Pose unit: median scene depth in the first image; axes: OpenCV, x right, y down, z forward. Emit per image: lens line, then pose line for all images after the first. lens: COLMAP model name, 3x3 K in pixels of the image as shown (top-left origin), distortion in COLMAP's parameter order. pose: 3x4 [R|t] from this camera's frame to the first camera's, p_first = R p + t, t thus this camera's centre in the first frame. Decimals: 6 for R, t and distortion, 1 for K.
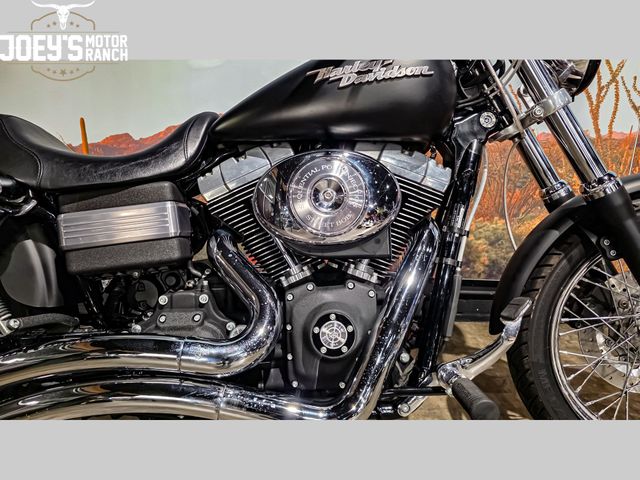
lens RADIAL K [[420.8, 0, 318.4], [0, 420.8, 238.5], [0, 0, 1]] dist [0.034538, -0.020865]
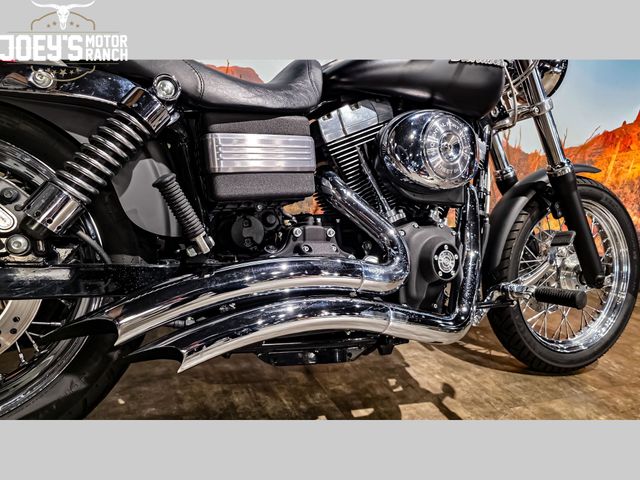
lens RADIAL K [[420.8, 0, 314.4], [0, 420.8, 238.6], [0, 0, 1]] dist [0.034538, -0.020865]
pose [[0.880060, 0.031339, 0.473828, -0.795550], [-0.038682, 0.999235, 0.005755, 0.149796], [-0.473285, -0.023393, 0.880599, 0.080557]]
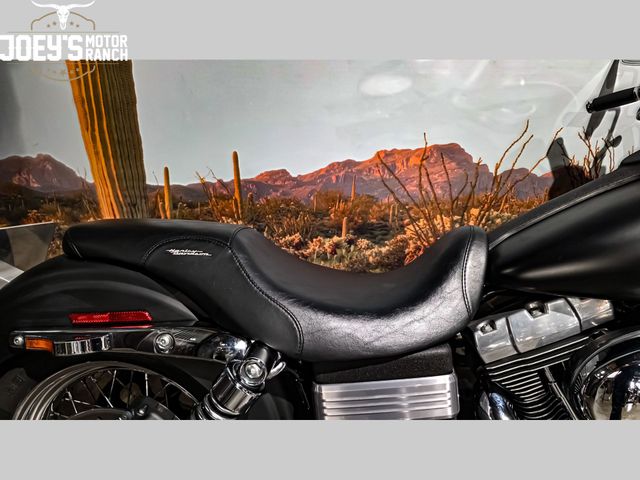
lens RADIAL K [[420.8, 0, 316.1], [0, 420.8, 242.2], [0, 0, 1]] dist [0.034538, -0.020865]
pose [[0.991375, 0.037252, -0.125650, -0.489872], [-0.017257, 0.987510, 0.156609, -0.430128], [0.129915, -0.153090, 0.979635, 0.237645]]
